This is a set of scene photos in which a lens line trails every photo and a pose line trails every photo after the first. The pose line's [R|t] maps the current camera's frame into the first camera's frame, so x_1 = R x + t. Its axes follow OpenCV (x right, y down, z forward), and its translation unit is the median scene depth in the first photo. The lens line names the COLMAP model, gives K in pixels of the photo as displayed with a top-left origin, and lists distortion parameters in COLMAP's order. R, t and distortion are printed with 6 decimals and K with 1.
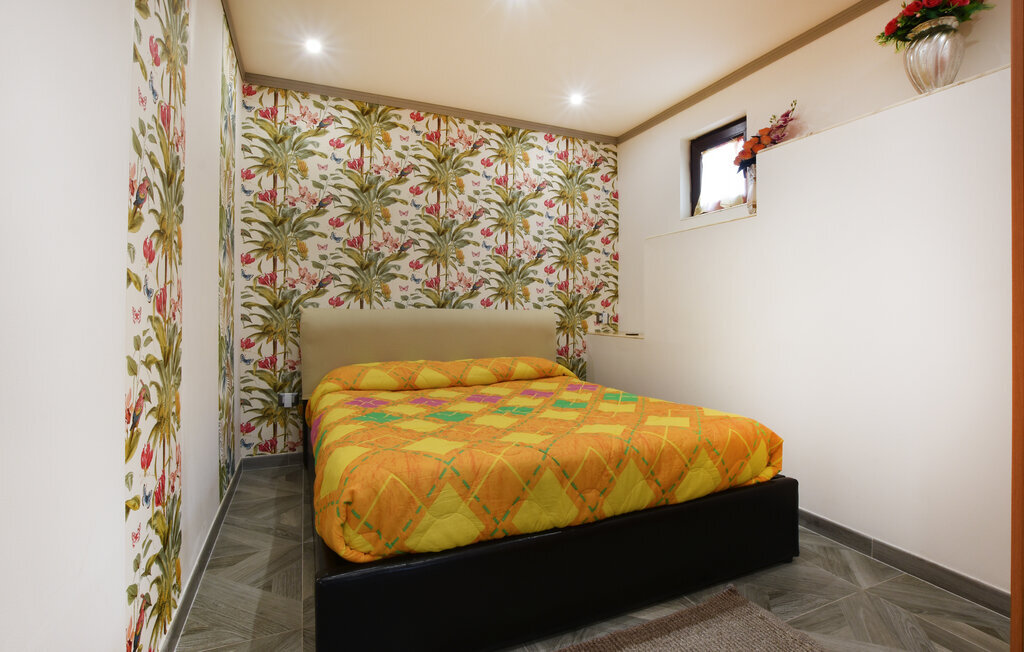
lens RADIAL K [[469.7, 0, 513.9], [0, 469.7, 301.6], [0, 0, 1]] dist [-0.027532, 0.002430]
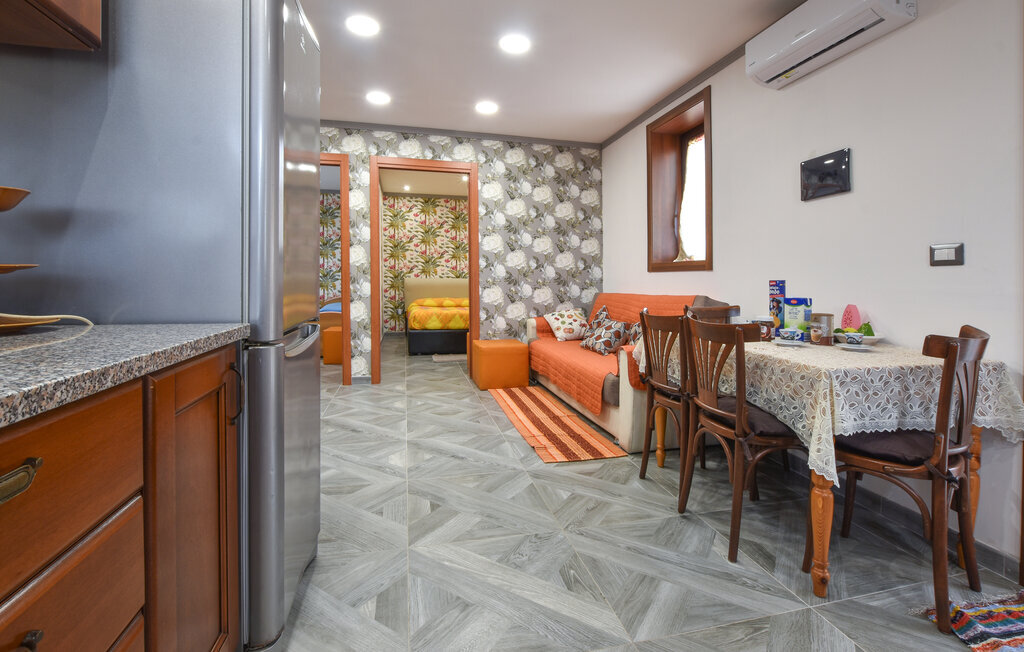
lens RADIAL K [[469.7, 0, 520.8], [0, 469.7, 308.6], [0, 0, 1]] dist [-0.027532, 0.002430]
pose [[0.983507, 0.018623, -0.179908, 0.654754], [-0.004273, 0.996800, 0.079821, -0.026092], [0.180819, -0.077736, 0.980440, -1.454424]]
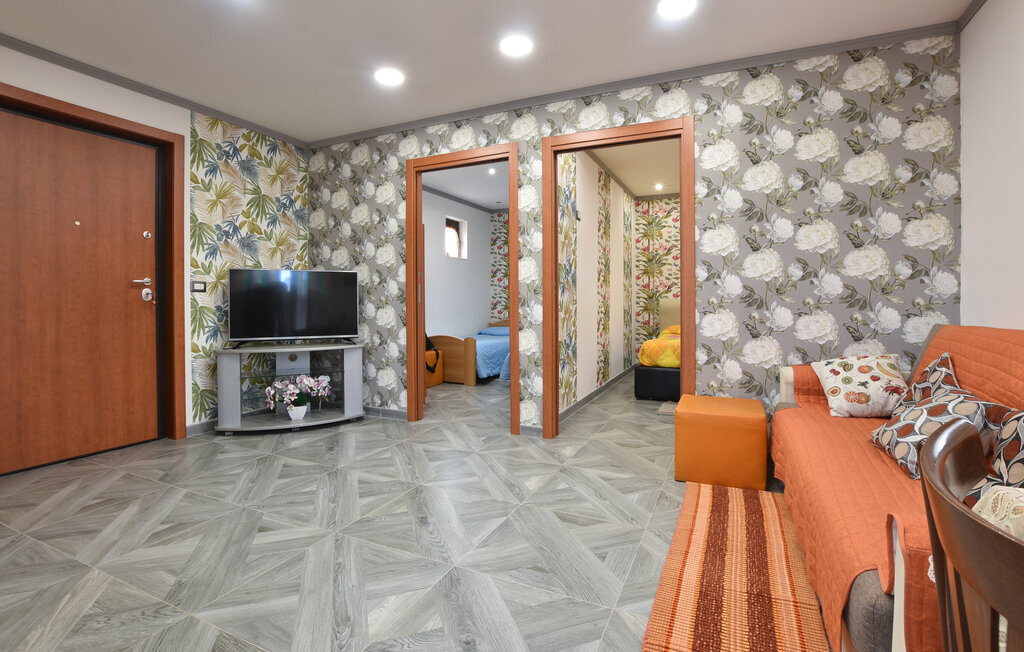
lens RADIAL K [[469.7, 0, 526.4], [0, 469.7, 326.3], [0, 0, 1]] dist [-0.027532, 0.002430]
pose [[0.662157, 0.038342, -0.748384, 0.736913], [0.017918, 0.997595, 0.066963, -0.014034], [0.749151, -0.057749, 0.659877, -0.879726]]
